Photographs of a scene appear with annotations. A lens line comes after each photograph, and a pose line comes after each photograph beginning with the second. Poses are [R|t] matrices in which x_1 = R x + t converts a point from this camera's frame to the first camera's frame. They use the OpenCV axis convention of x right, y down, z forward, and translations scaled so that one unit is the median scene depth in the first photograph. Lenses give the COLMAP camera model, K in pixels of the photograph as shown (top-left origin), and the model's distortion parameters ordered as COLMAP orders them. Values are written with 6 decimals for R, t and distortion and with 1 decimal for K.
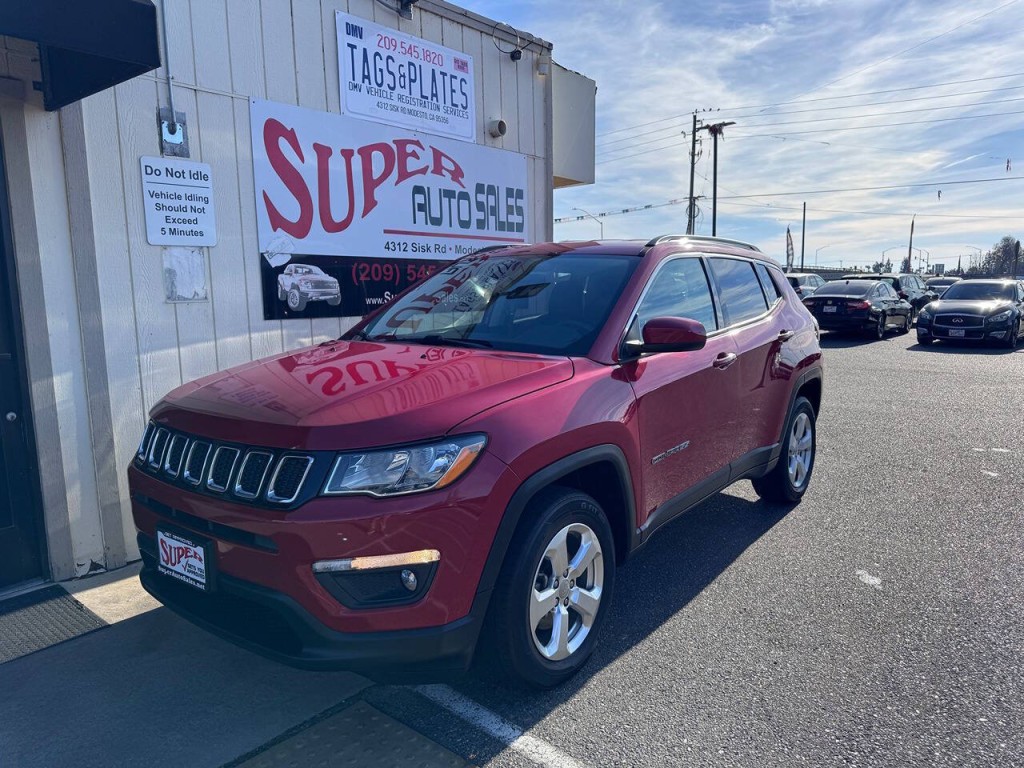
lens RADIAL K [[726.9, 0, 517.6], [0, 726.9, 389.7], [0, 0, 1]] dist [0.031138, -0.040132]
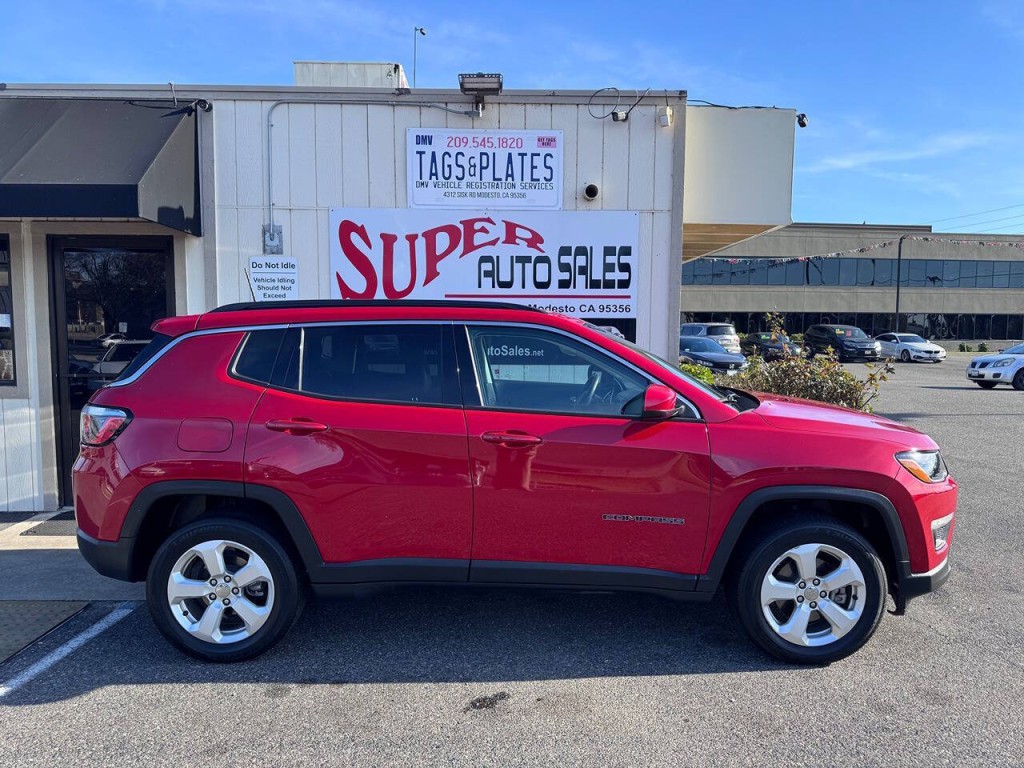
lens RADIAL K [[726.9, 0, 517.5], [0, 726.9, 385.6], [0, 0, 1]] dist [0.031138, -0.040132]
pose [[0.657782, 0.079834, -0.748965, 0.852572], [-0.121235, 0.992624, -0.000669, -0.087609], [0.743387, 0.091241, 0.662609, 0.317915]]
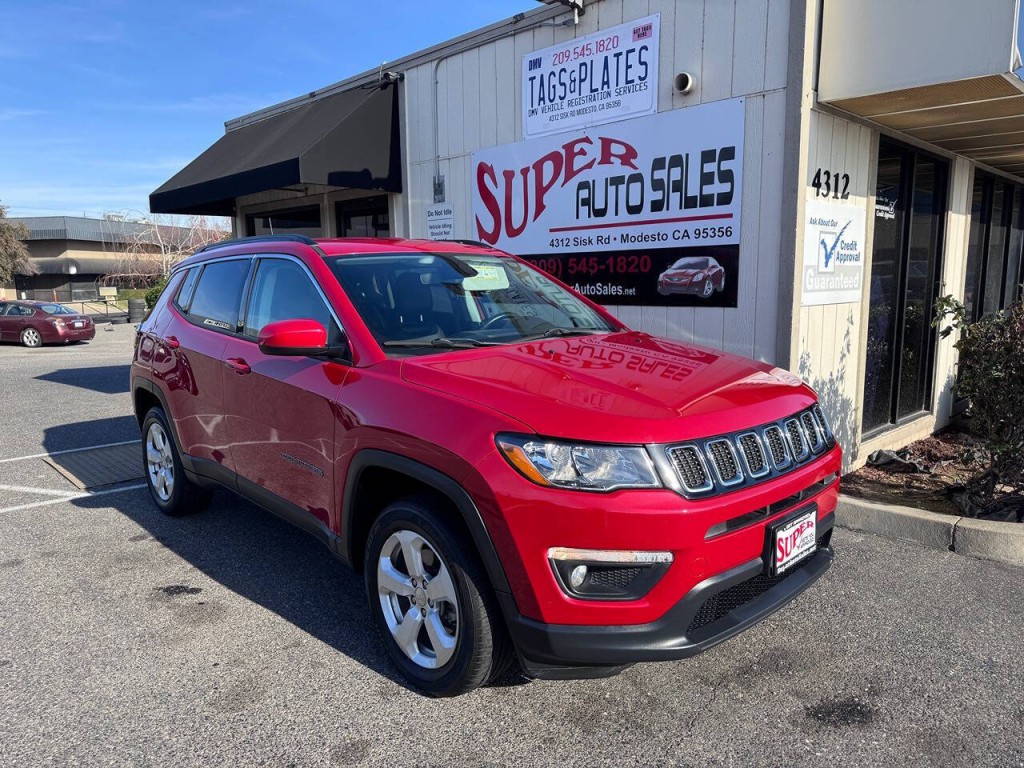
lens RADIAL K [[726.9, 0, 515.2], [0, 726.9, 385.5], [0, 0, 1]] dist [0.031138, -0.040132]
pose [[-0.117027, 0.158652, -0.980375, 1.023296], [-0.126154, 0.976786, 0.173130, -0.178840], [0.985084, 0.143939, -0.094295, 1.142248]]
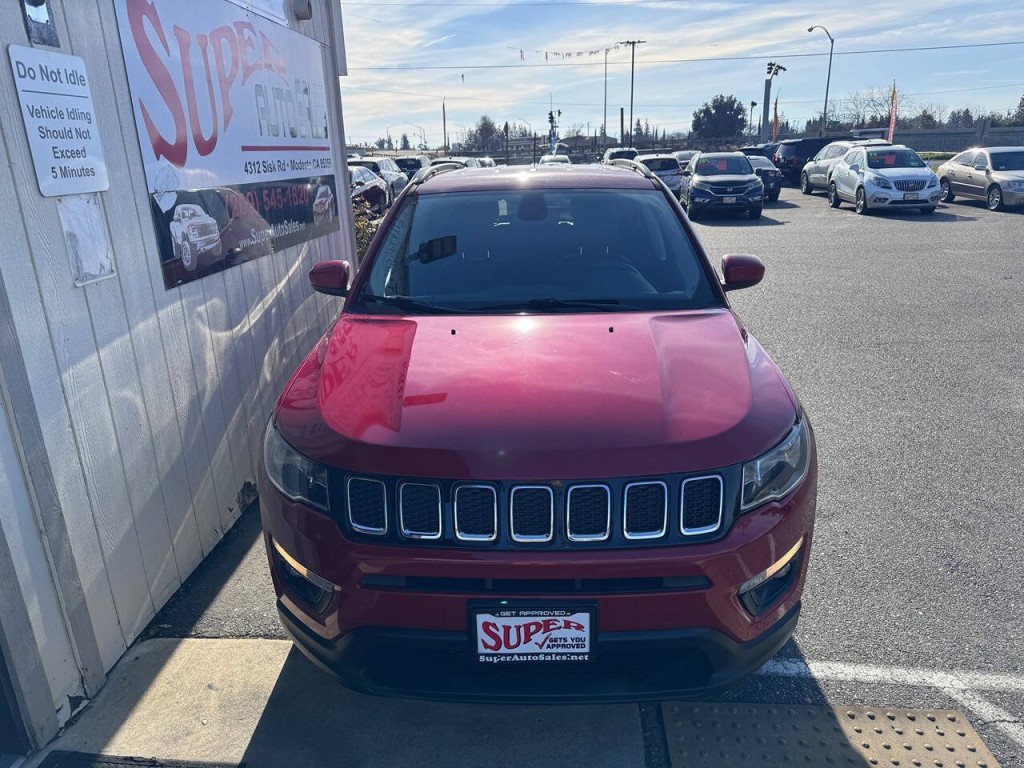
lens RADIAL K [[726.9, 0, 517.8], [0, 726.9, 383.5], [0, 0, 1]] dist [0.031138, -0.040132]
pose [[0.807789, -0.187693, 0.558792, -0.444061], [0.100413, 0.977913, 0.183314, -0.093856], [-0.580857, -0.091969, 0.808794, 0.203581]]
